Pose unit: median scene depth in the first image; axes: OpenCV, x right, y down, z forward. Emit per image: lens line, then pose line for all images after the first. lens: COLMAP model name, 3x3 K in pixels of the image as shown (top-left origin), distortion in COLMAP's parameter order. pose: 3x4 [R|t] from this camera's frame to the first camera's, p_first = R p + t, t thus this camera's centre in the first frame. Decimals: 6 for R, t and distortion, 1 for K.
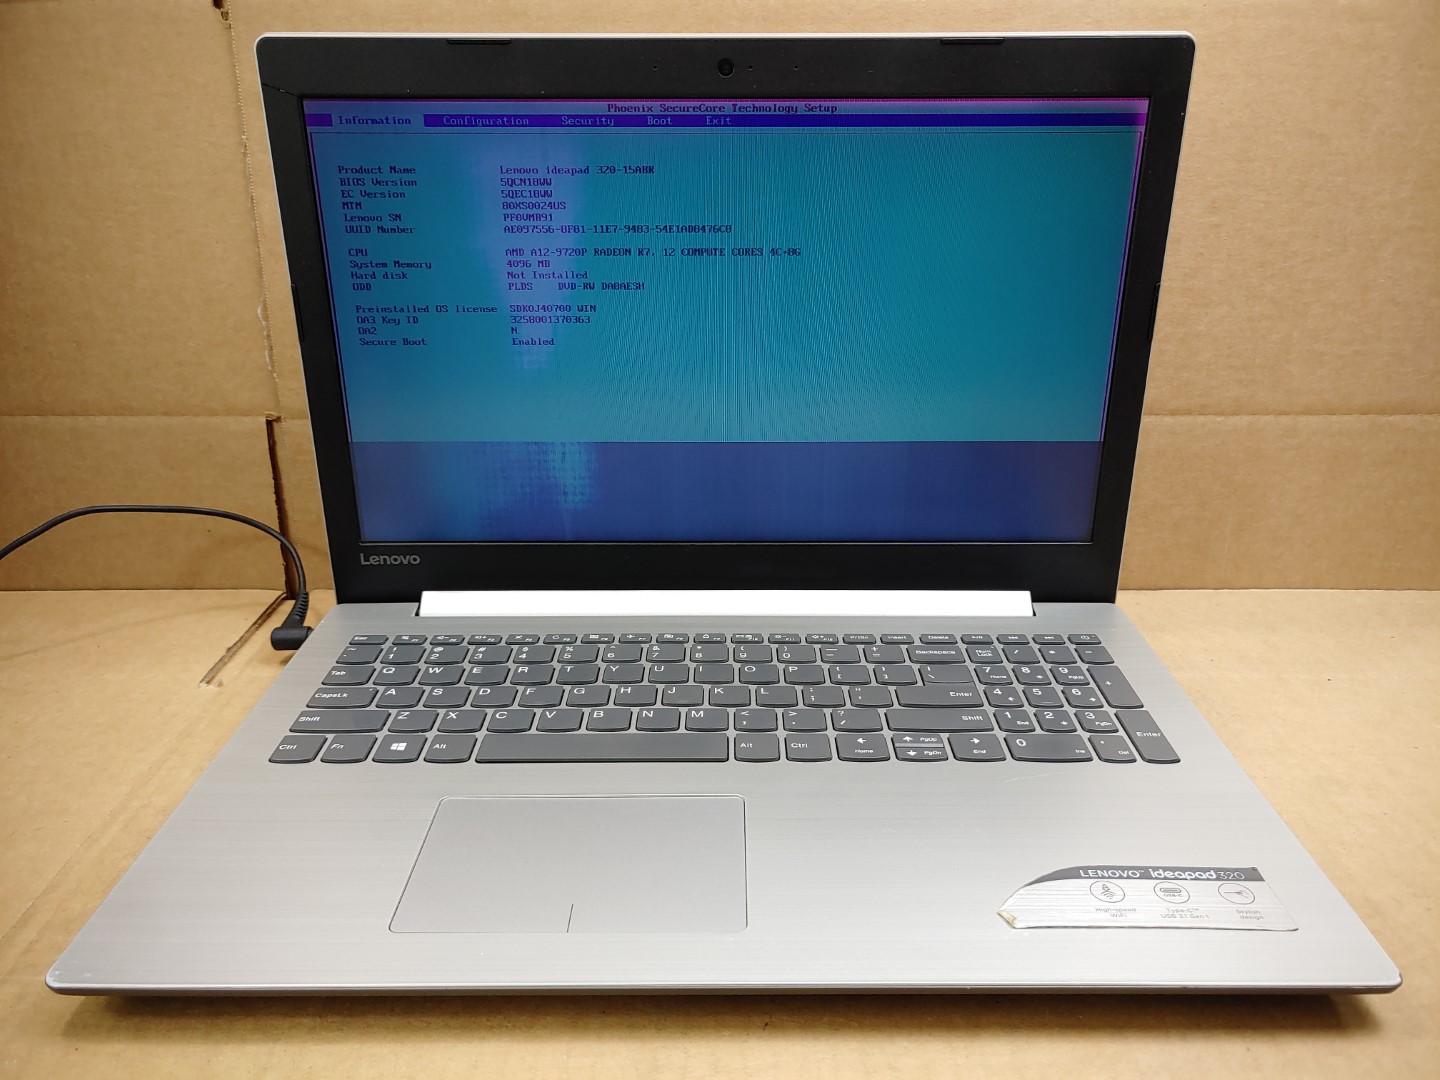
lens RADIAL K [[1087.7, 0, 727.9], [0, 1087.7, 555.5], [0, 0, 1]] dist [0.019300, -0.023479]
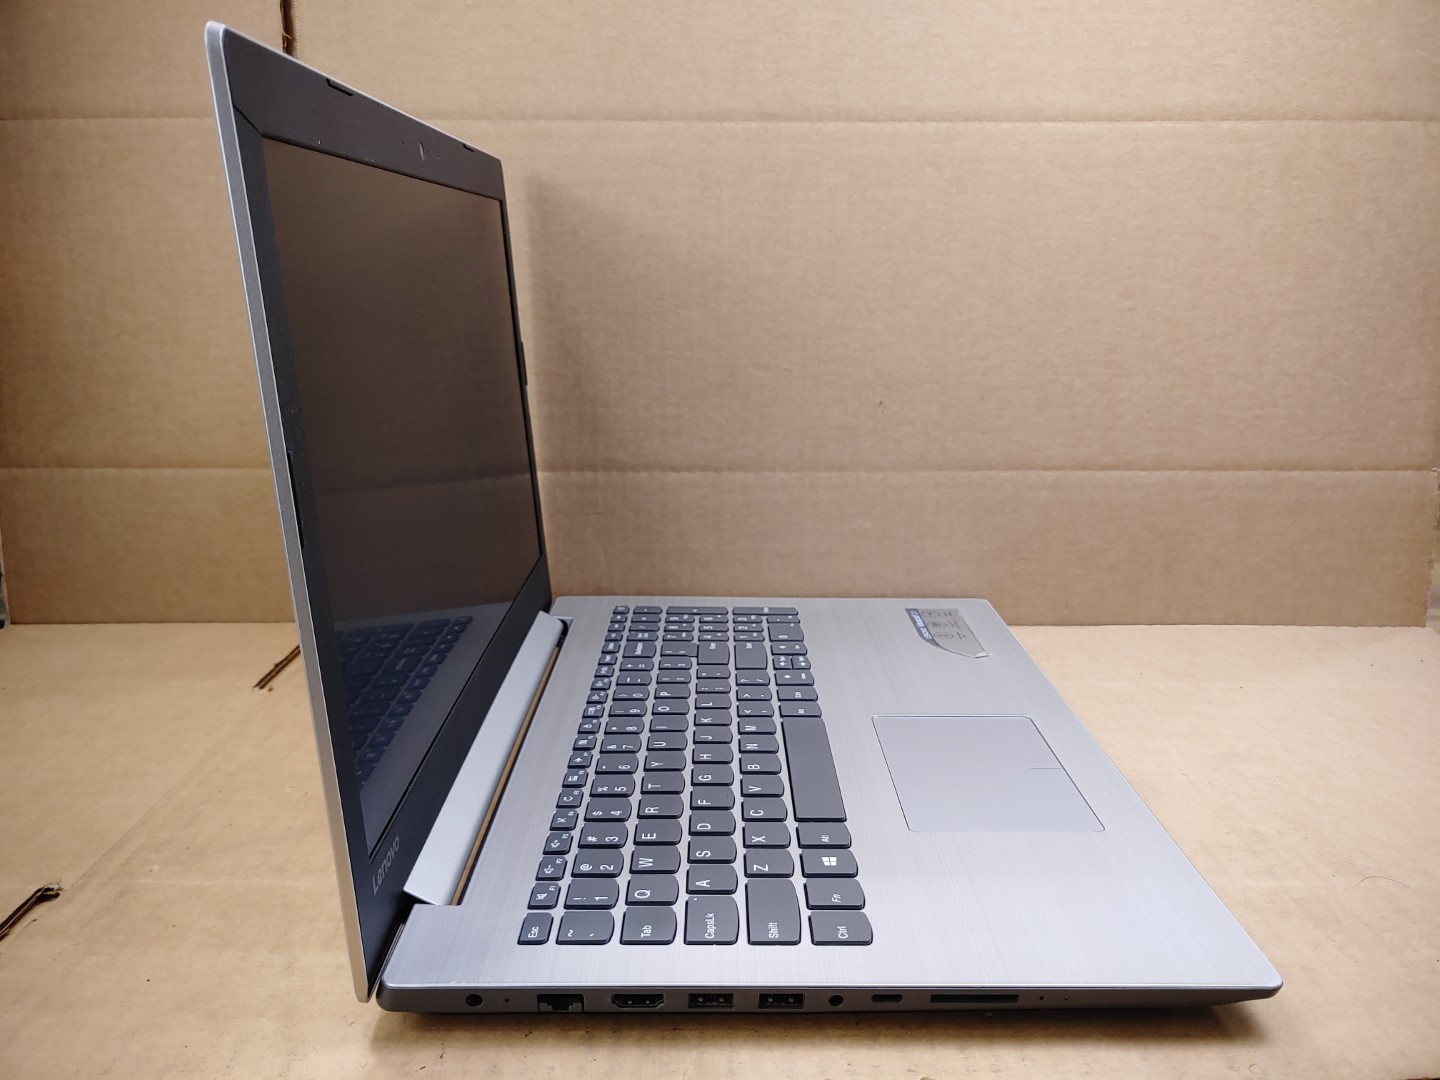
lens RADIAL K [[1087.7, 0, 725.6], [0, 1087.7, 559.8], [0, 0, 1]] dist [0.019300, -0.023479]
pose [[0.999960, 0.001211, 0.008918, -0.000922], [-0.000144, 0.992925, -0.118746, 0.109655], [-0.008998, 0.118740, 0.992885, -0.138886]]
